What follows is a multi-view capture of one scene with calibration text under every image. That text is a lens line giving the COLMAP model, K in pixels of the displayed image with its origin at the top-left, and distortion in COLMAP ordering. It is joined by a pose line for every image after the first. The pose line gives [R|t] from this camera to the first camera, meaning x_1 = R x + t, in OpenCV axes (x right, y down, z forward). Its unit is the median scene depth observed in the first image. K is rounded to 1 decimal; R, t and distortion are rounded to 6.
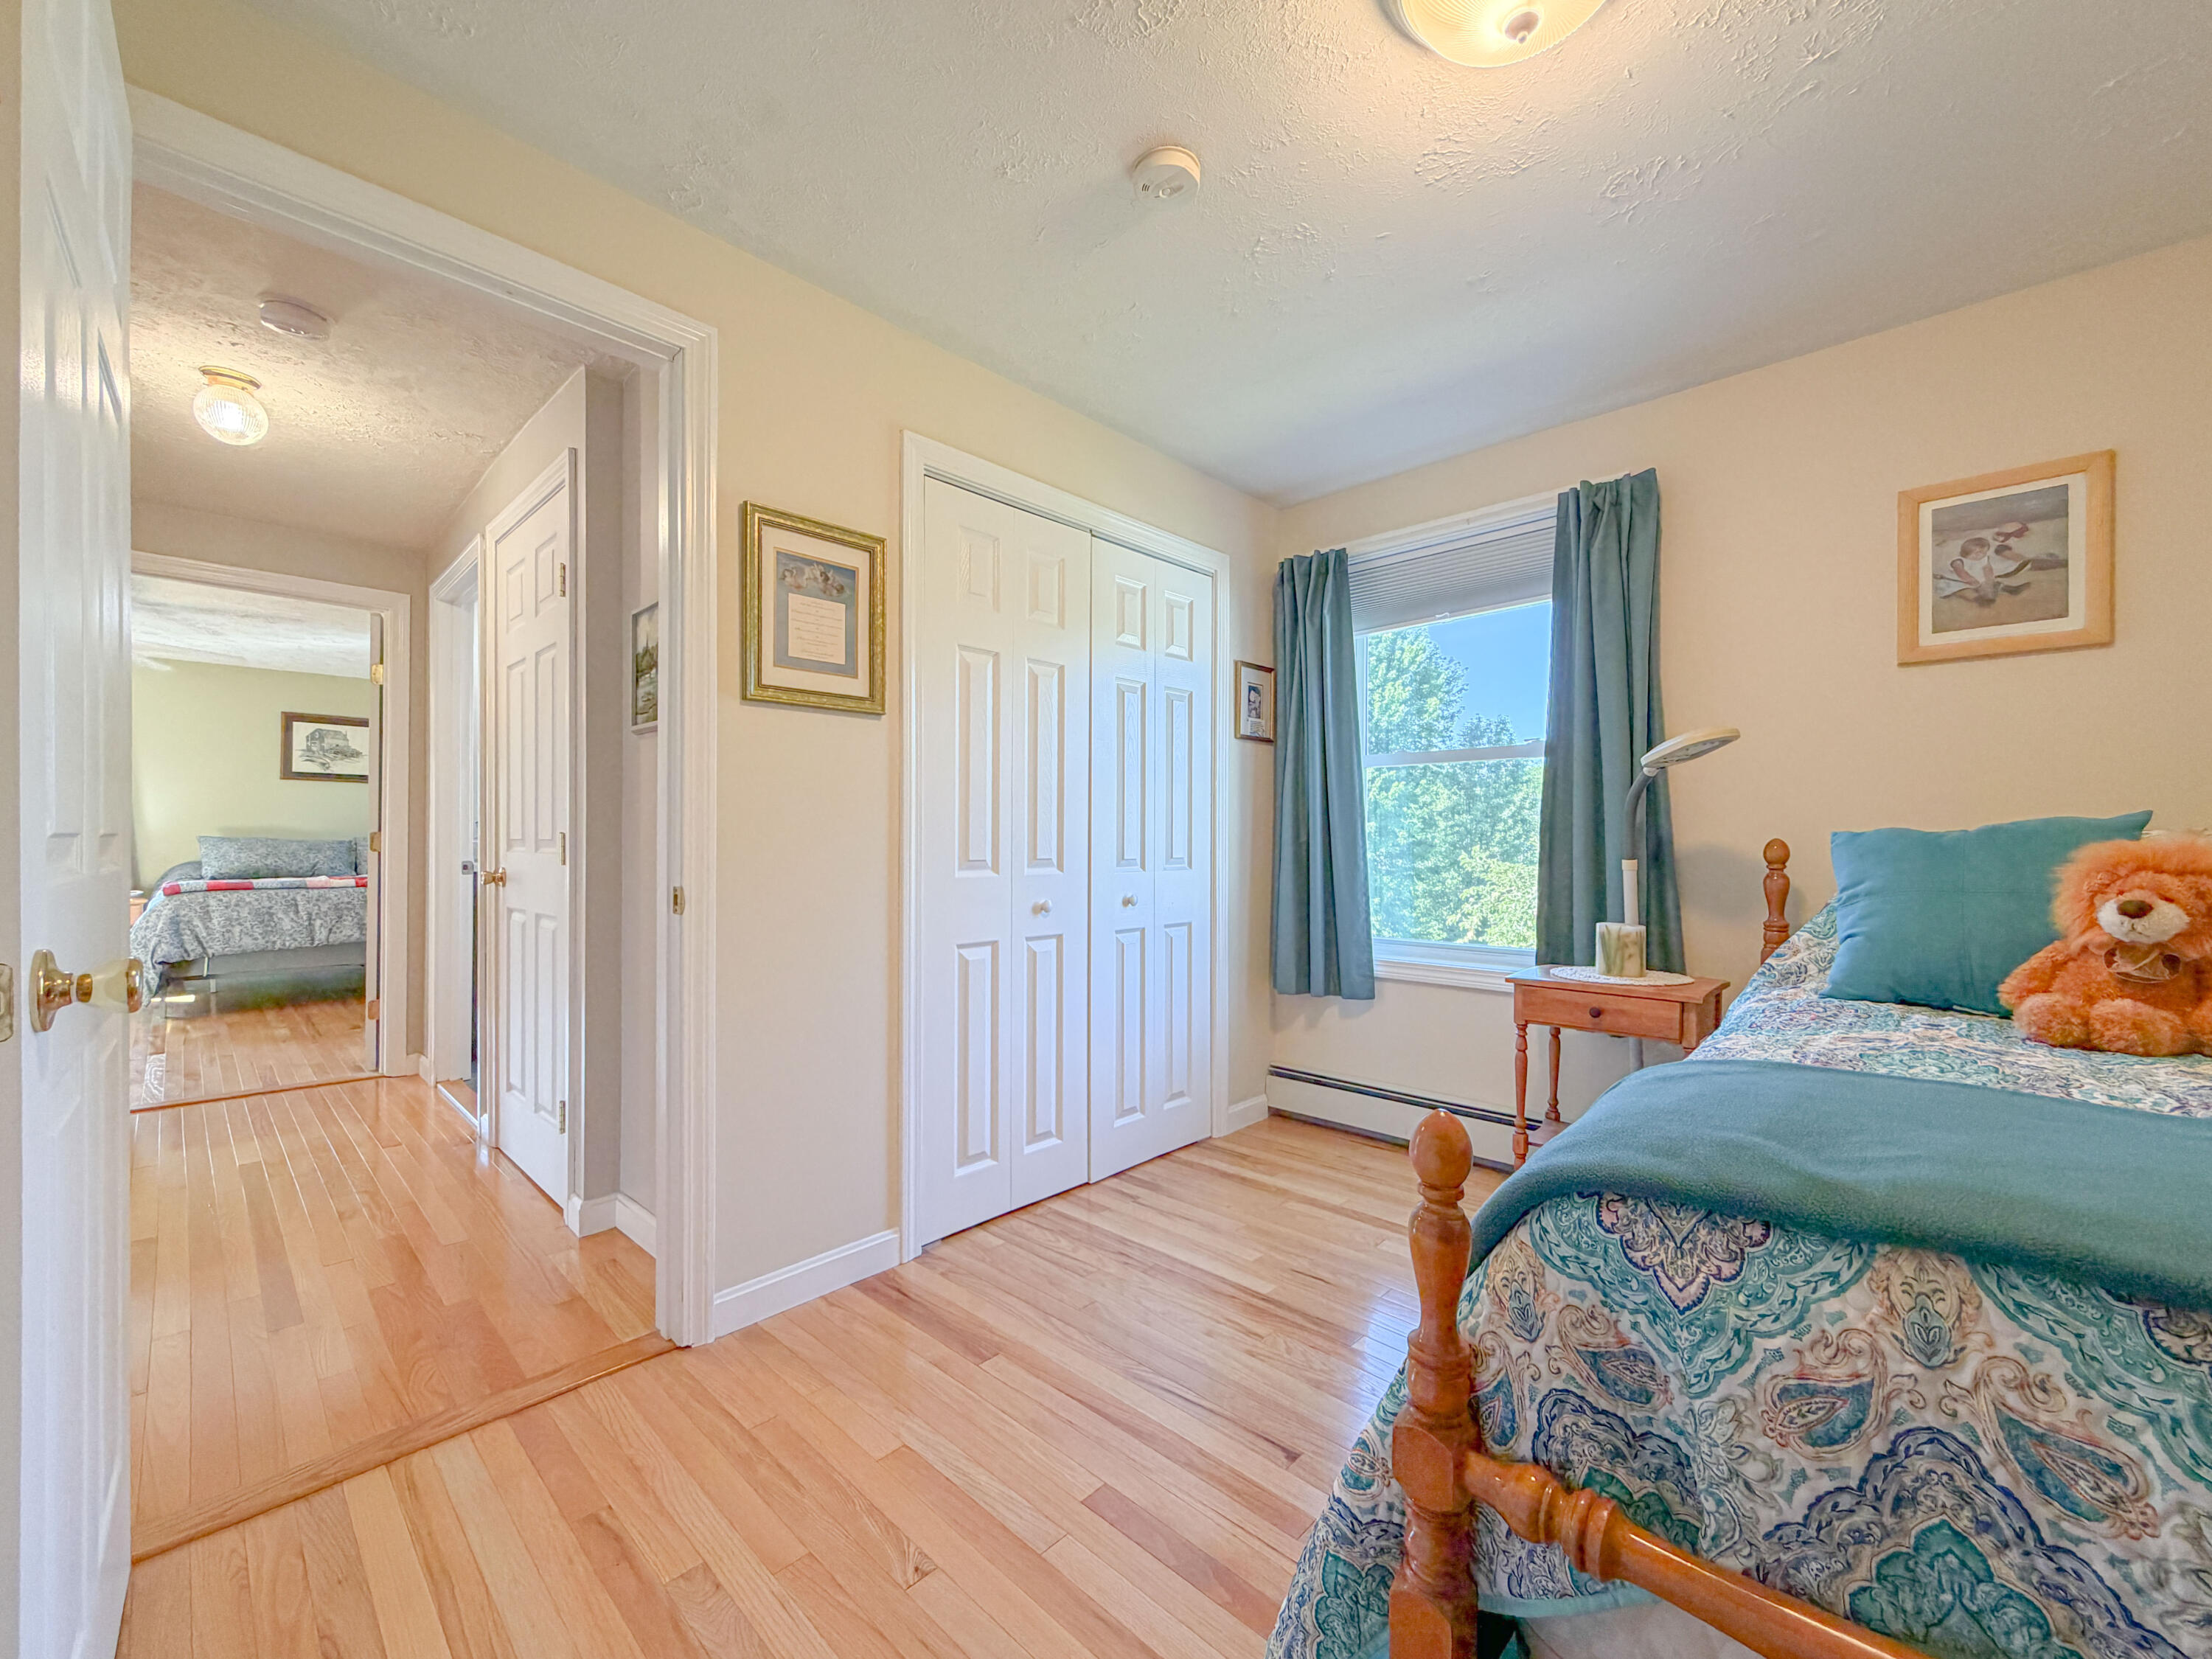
lens RADIAL K [[885.1, 0, 1105.1], [0, 885.1, 841.9], [0, 0, 1]] dist [-0.000472, 0.000003]
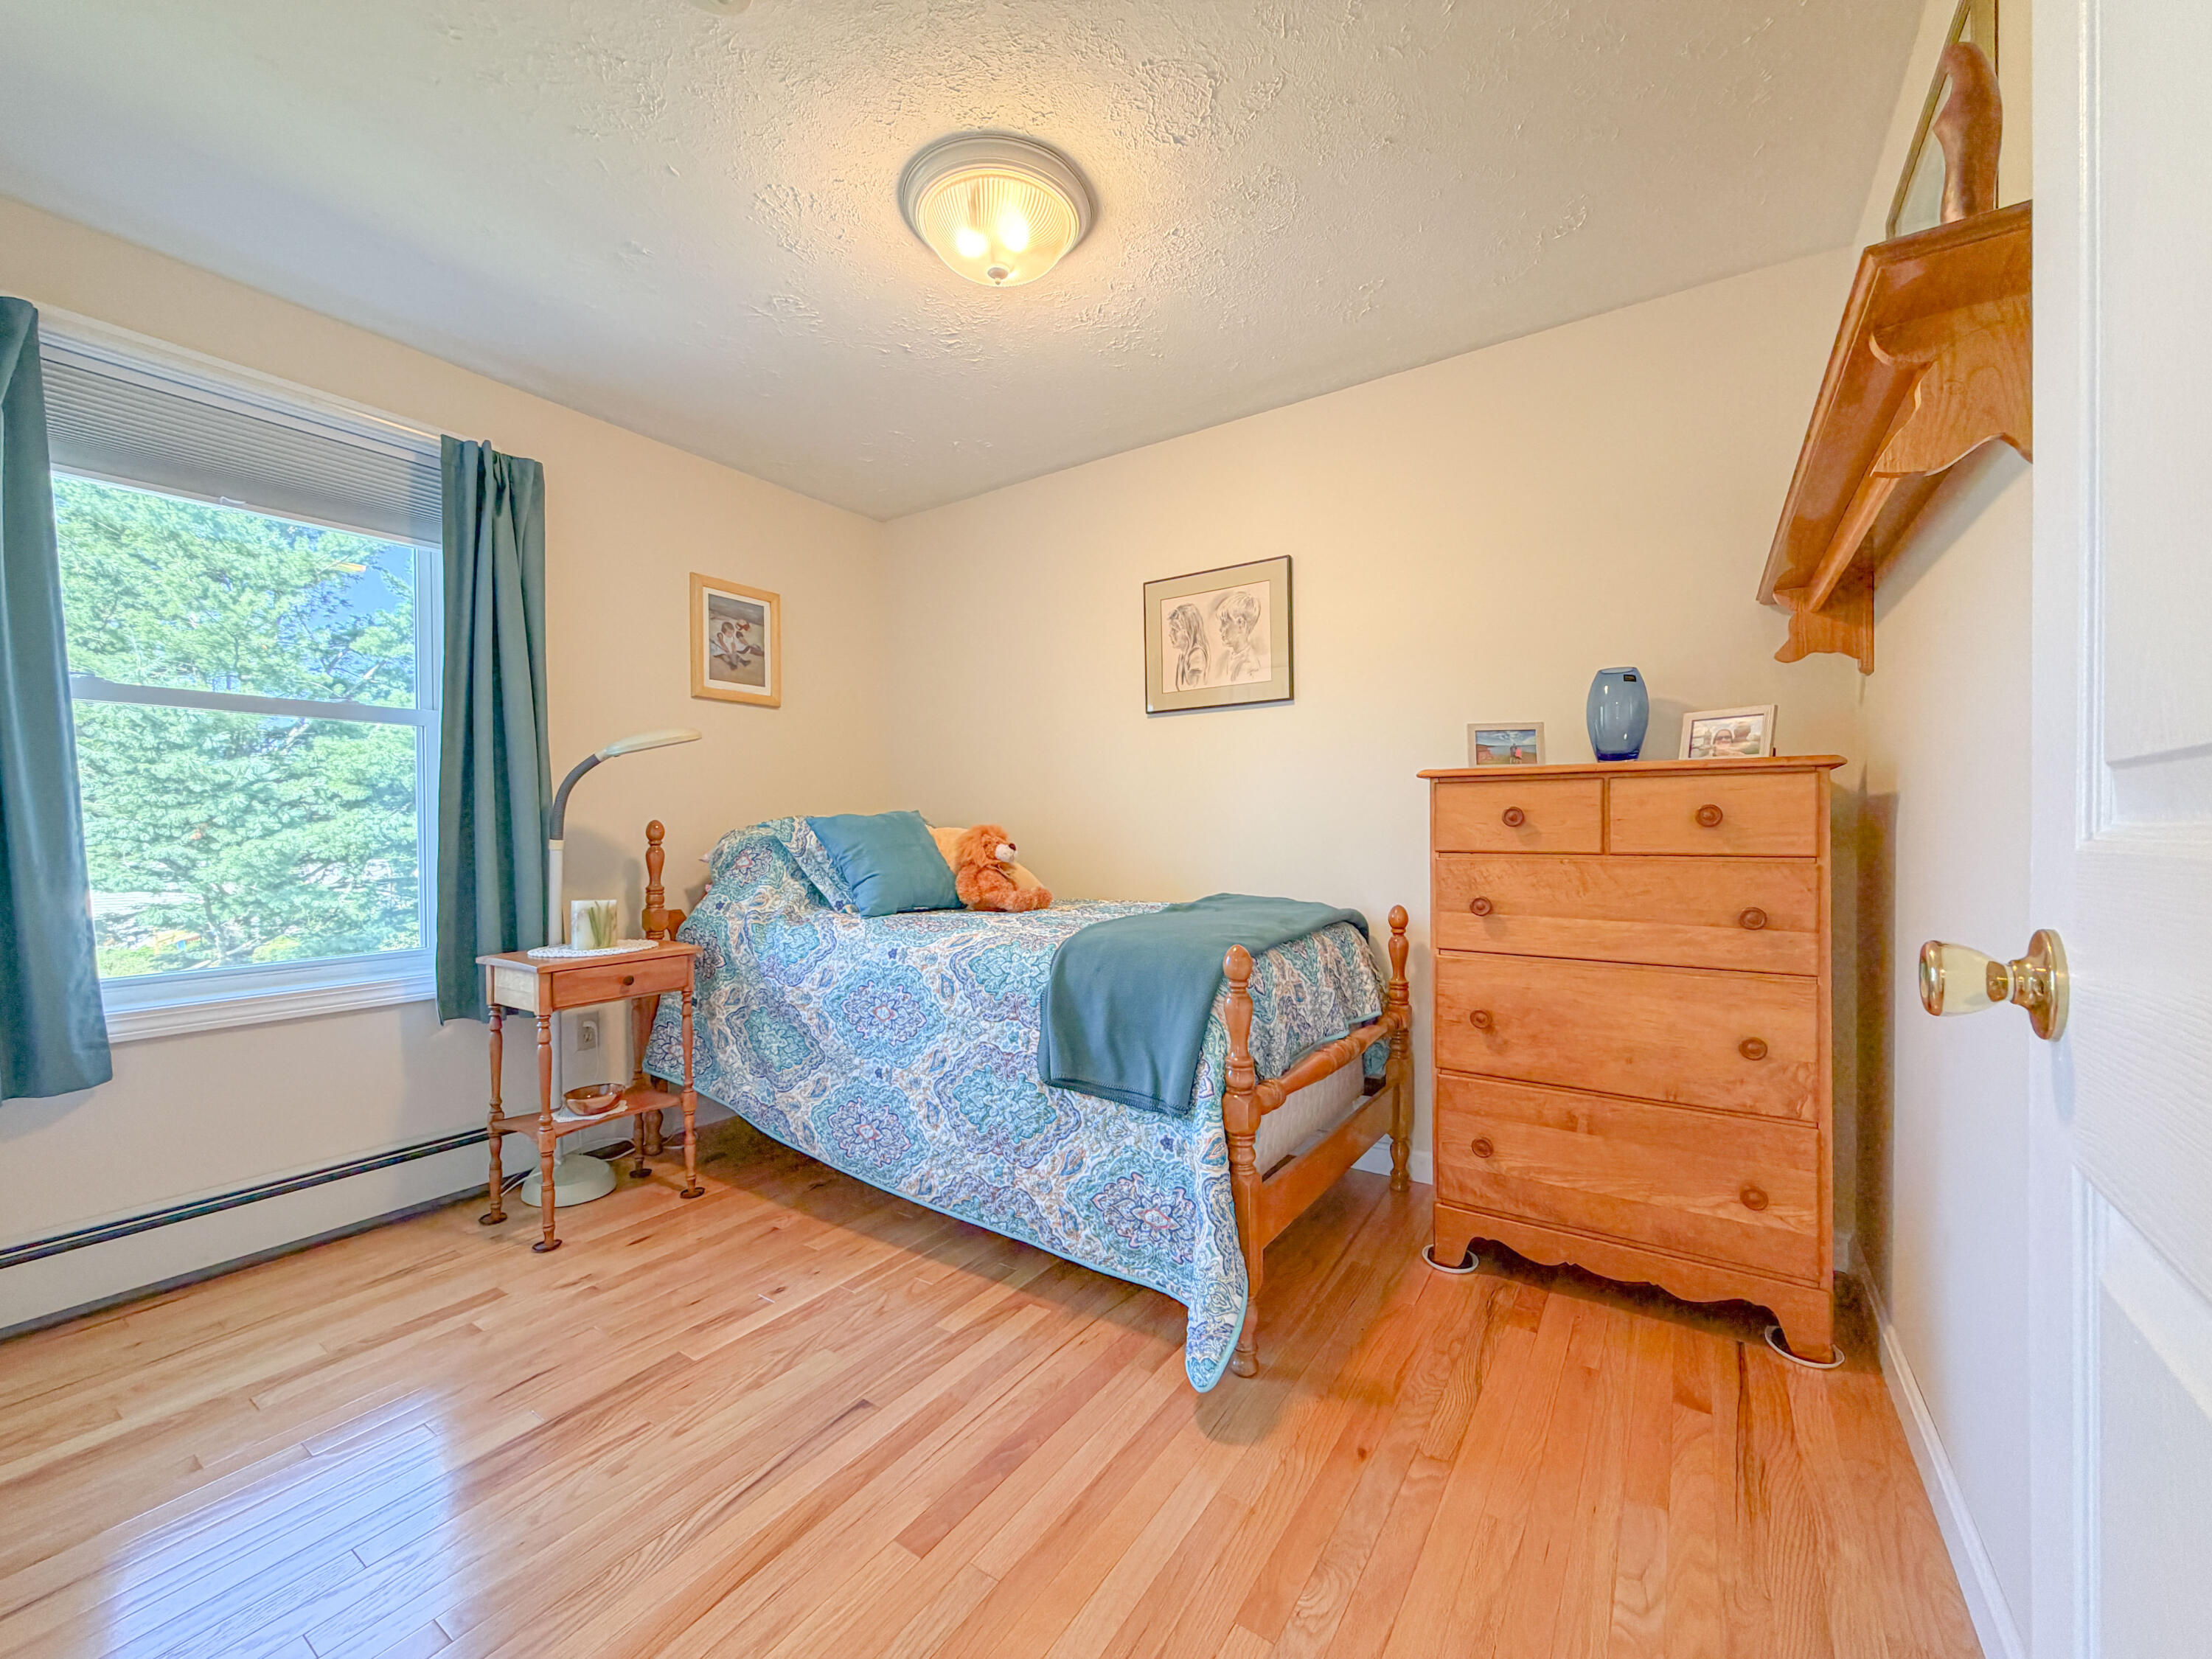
lens RADIAL K [[876.9, 0, 1083.3], [0, 876.9, 829.9], [0, 0, 1]] dist [0.000320, 0.000306]
pose [[-0.154888, -0.003794, 0.987925, -0.564642], [0.008384, 0.999952, 0.005155, 0.009472], [-0.987896, 0.009082, -0.154849, 0.598589]]
